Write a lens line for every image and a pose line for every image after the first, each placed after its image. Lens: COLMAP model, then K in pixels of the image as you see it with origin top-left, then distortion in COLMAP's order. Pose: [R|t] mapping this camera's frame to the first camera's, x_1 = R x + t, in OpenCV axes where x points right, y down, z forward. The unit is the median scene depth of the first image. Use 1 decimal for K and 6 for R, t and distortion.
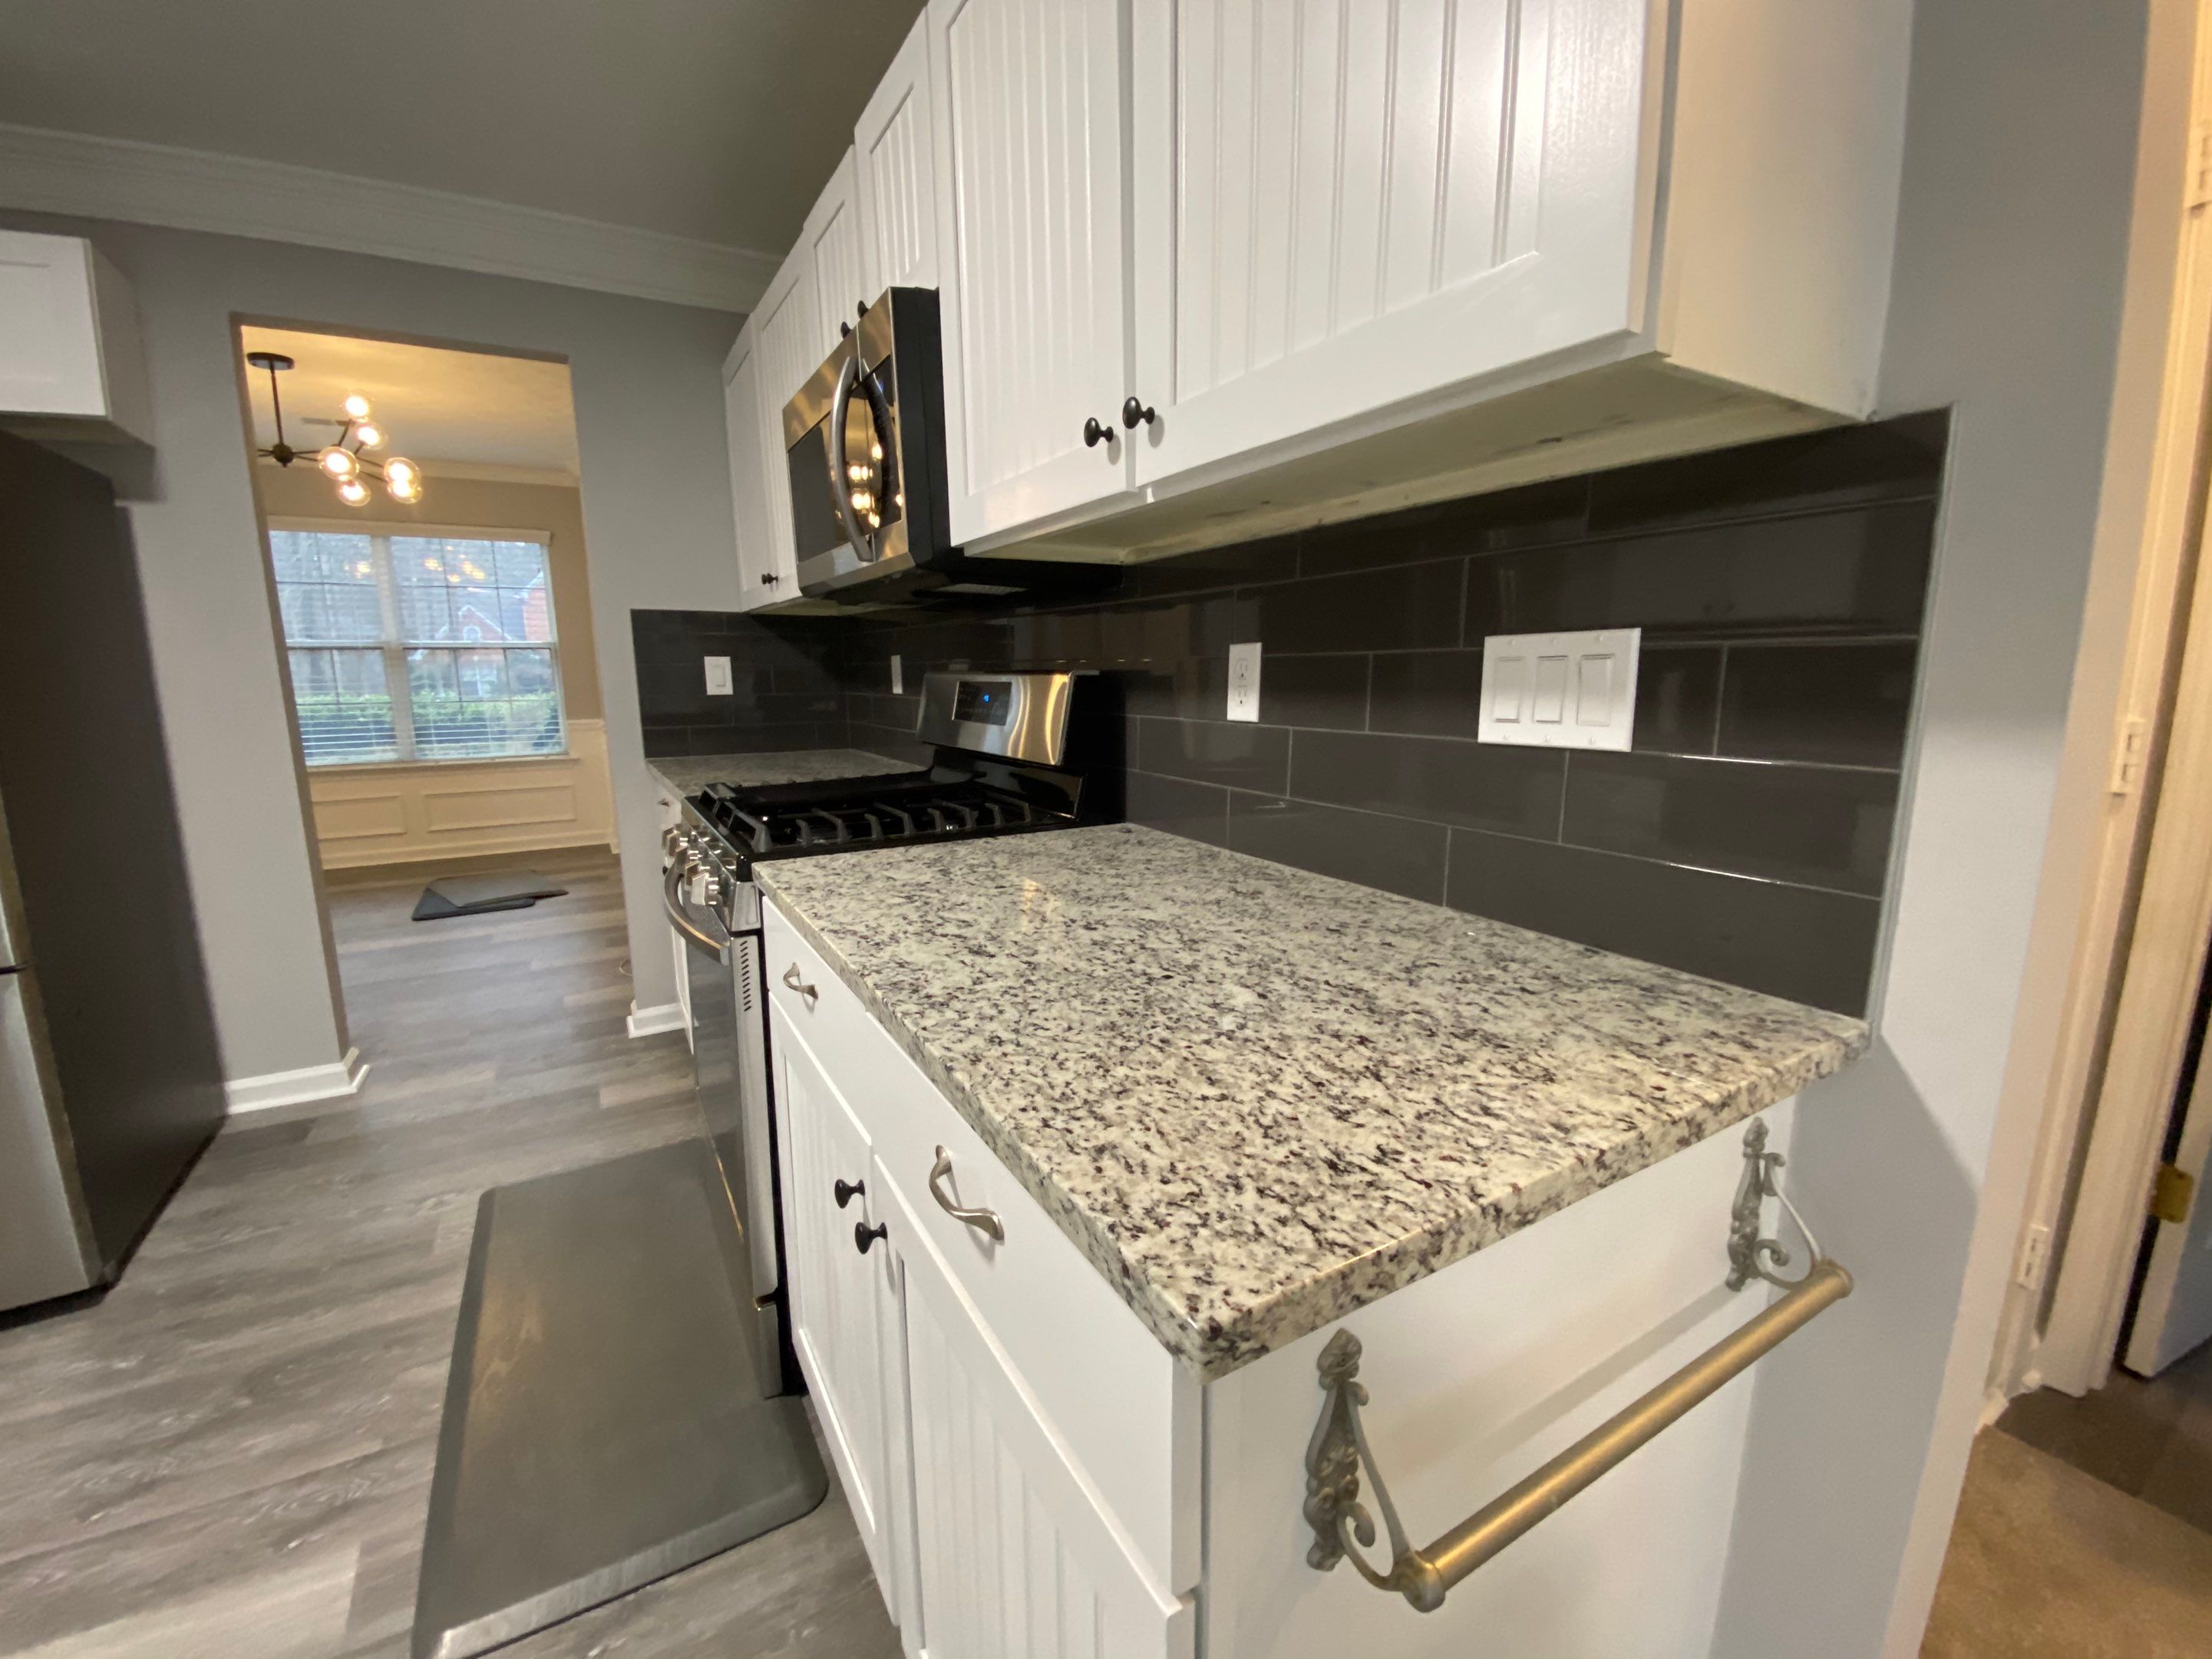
lens RADIAL K [[889.0, 0, 1098.7], [0, 889.0, 833.8], [0, 0, 1]] dist [0.006889, -0.012683]
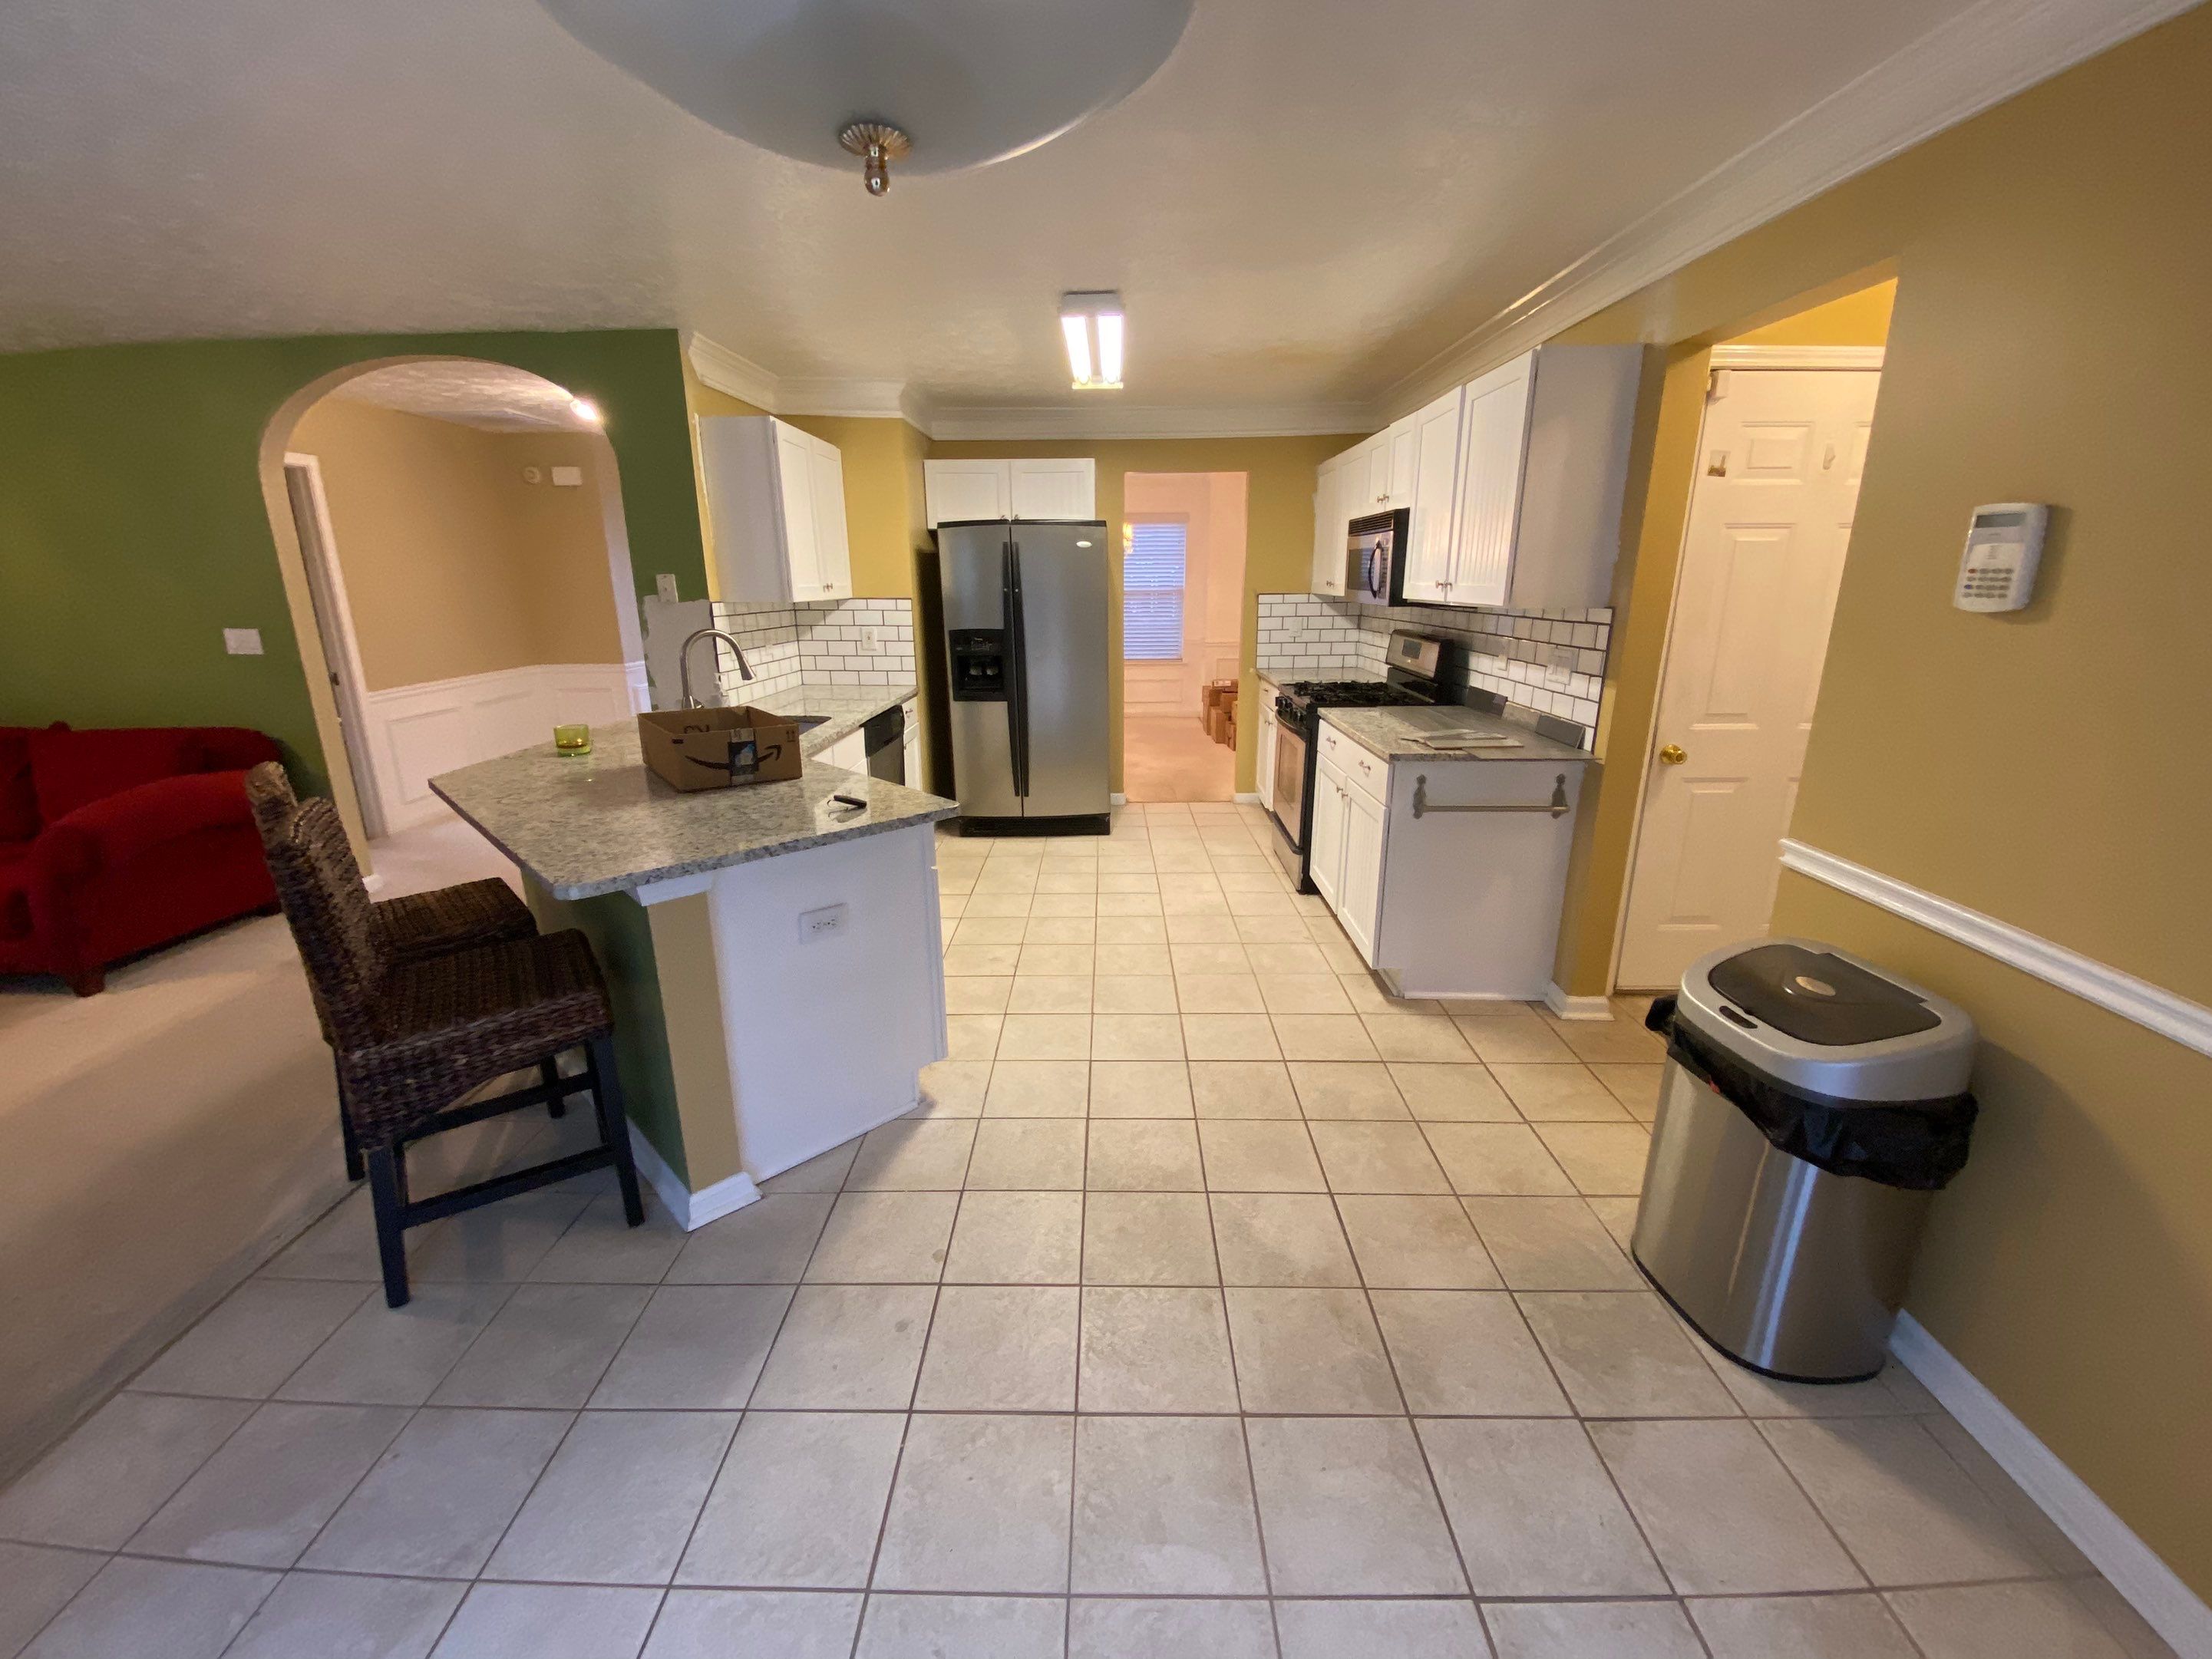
lens RADIAL K [[889.0, 0, 1091.5], [0, 889.0, 824.2], [0, 0, 1]] dist [0.006889, -0.012683]
pose [[0.844777, 0.143757, -0.515447, 0.948629], [-0.097842, 0.988496, 0.115335, 0.254018], [0.526098, -0.047000, 0.849124, -3.296027]]
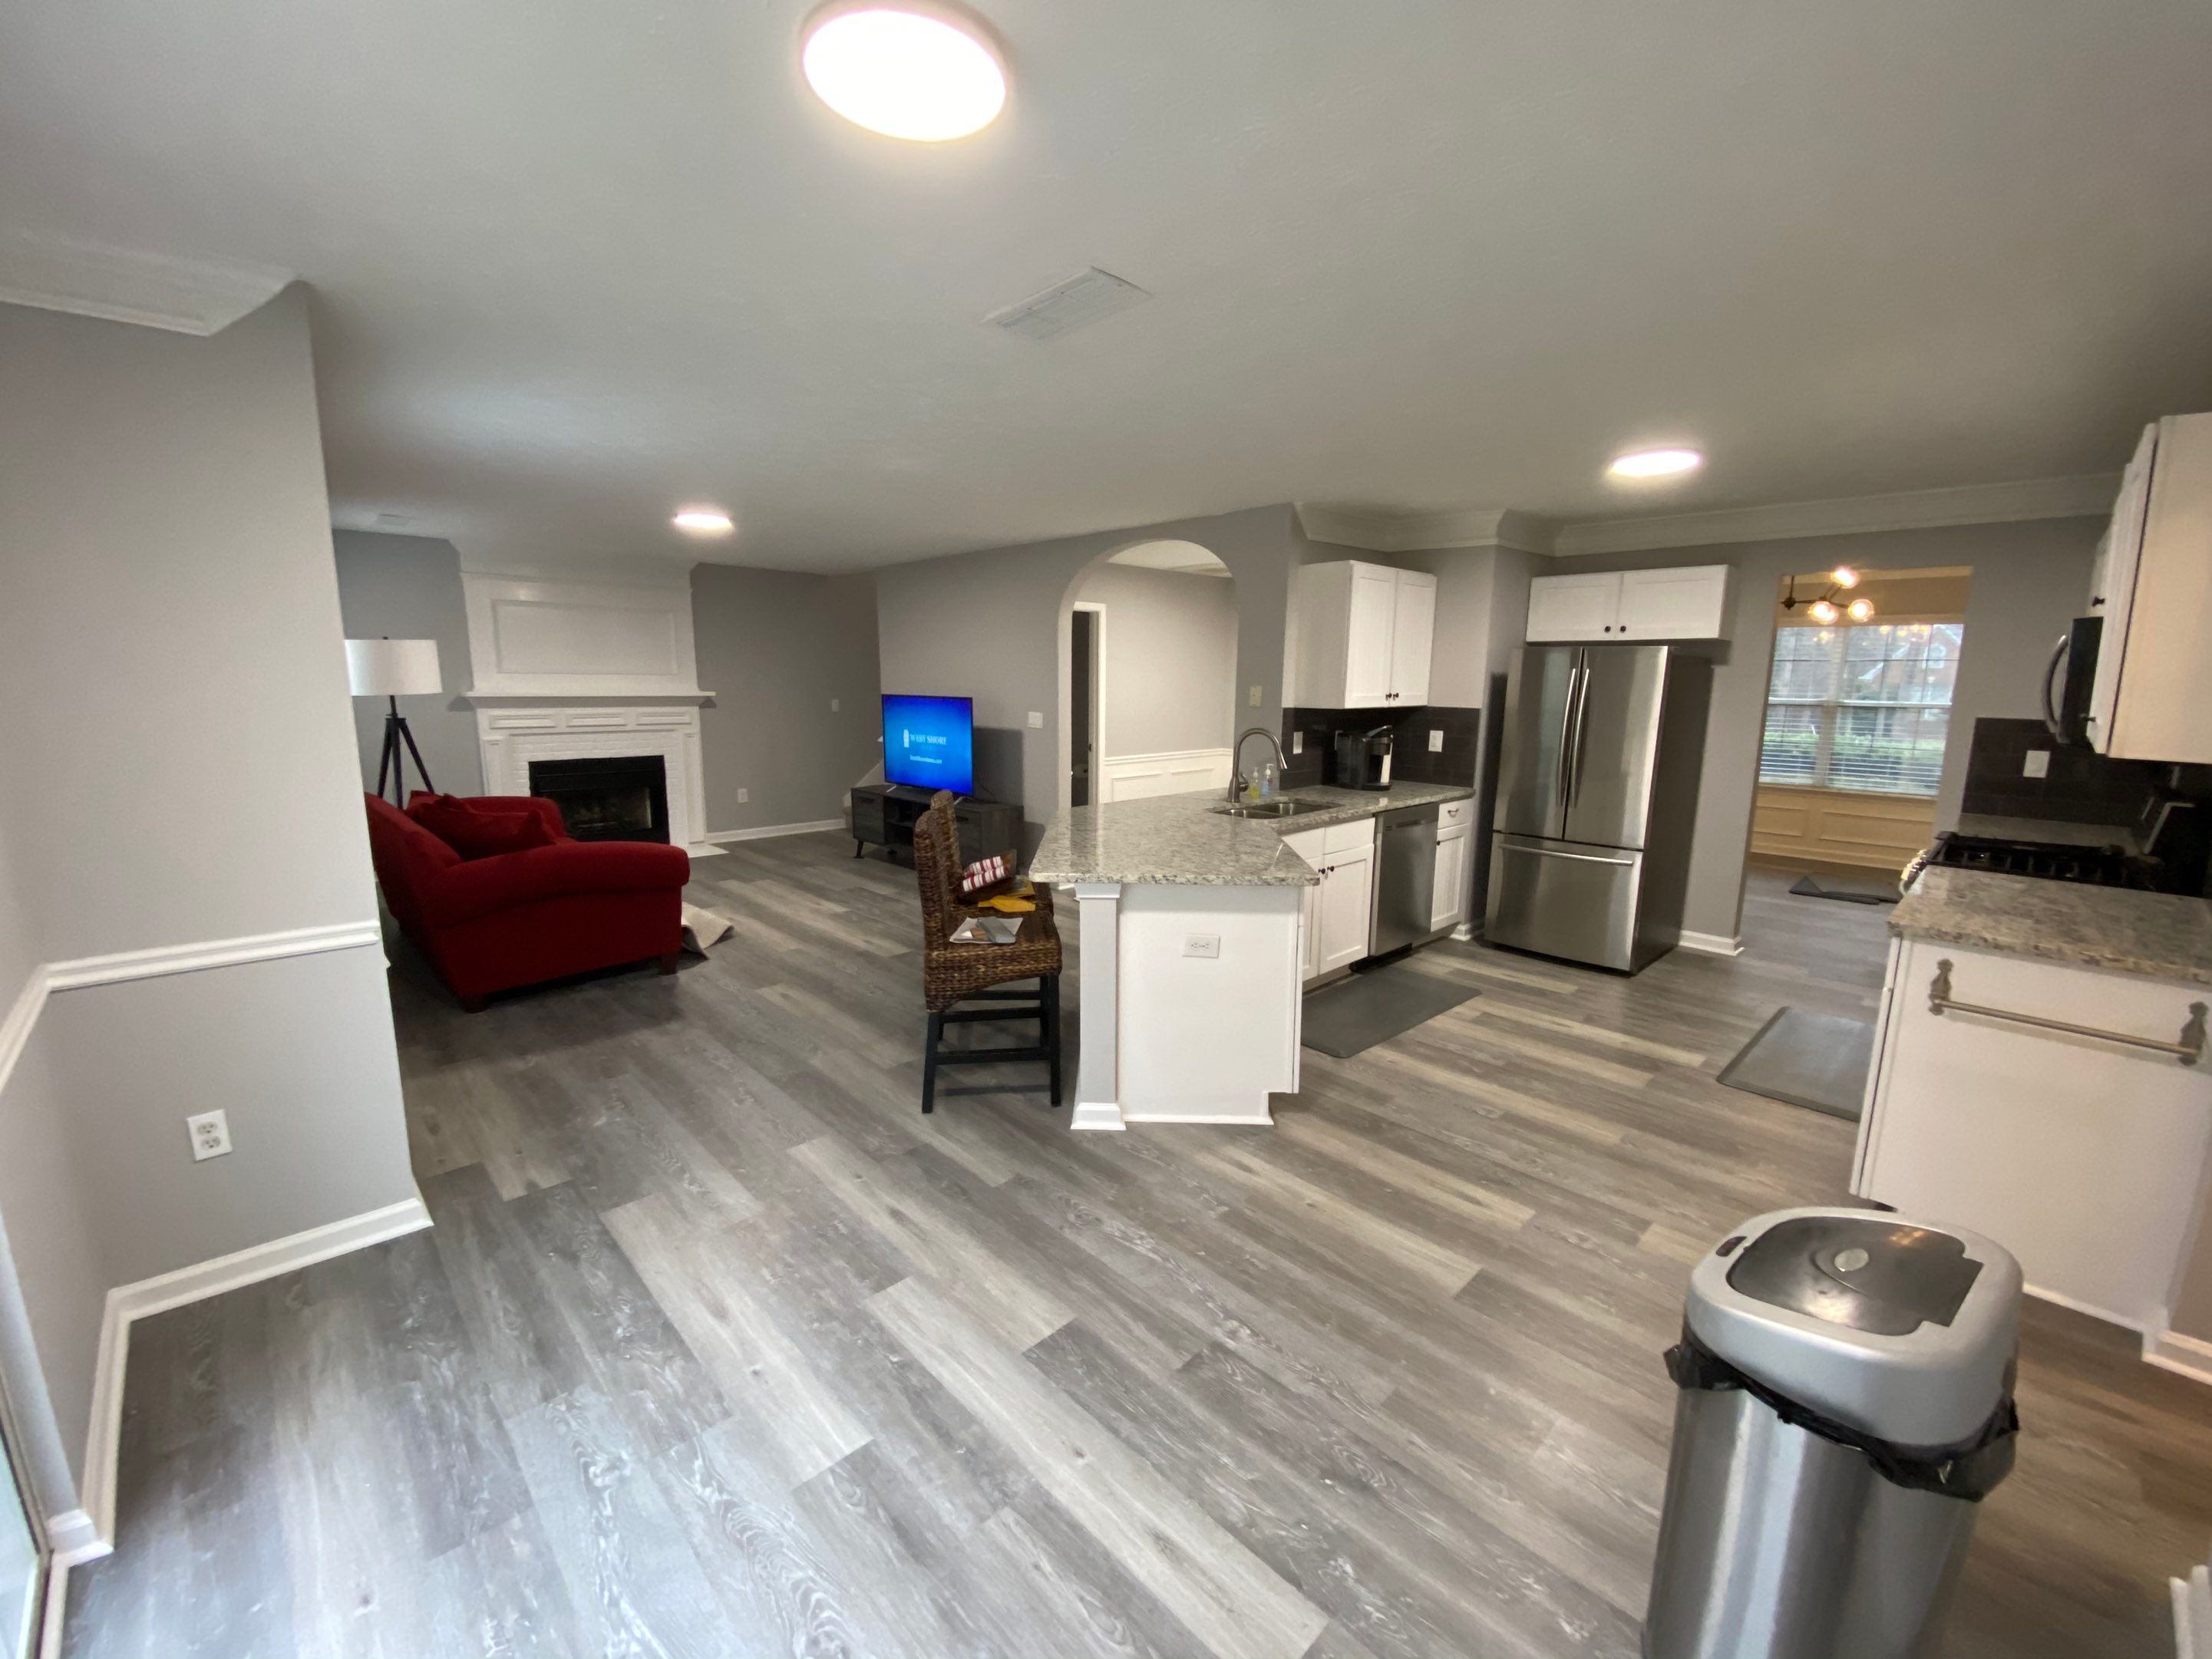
lens RADIAL K [[889.0, 0, 1105.6], [0, 889.0, 831.6], [0, 0, 1]] dist [0.006889, -0.012683]
pose [[0.219276, 0.174309, -0.959966, 2.240621], [-0.190203, 0.972671, 0.133169, 0.080877], [0.956943, 0.153387, 0.246438, -2.756198]]
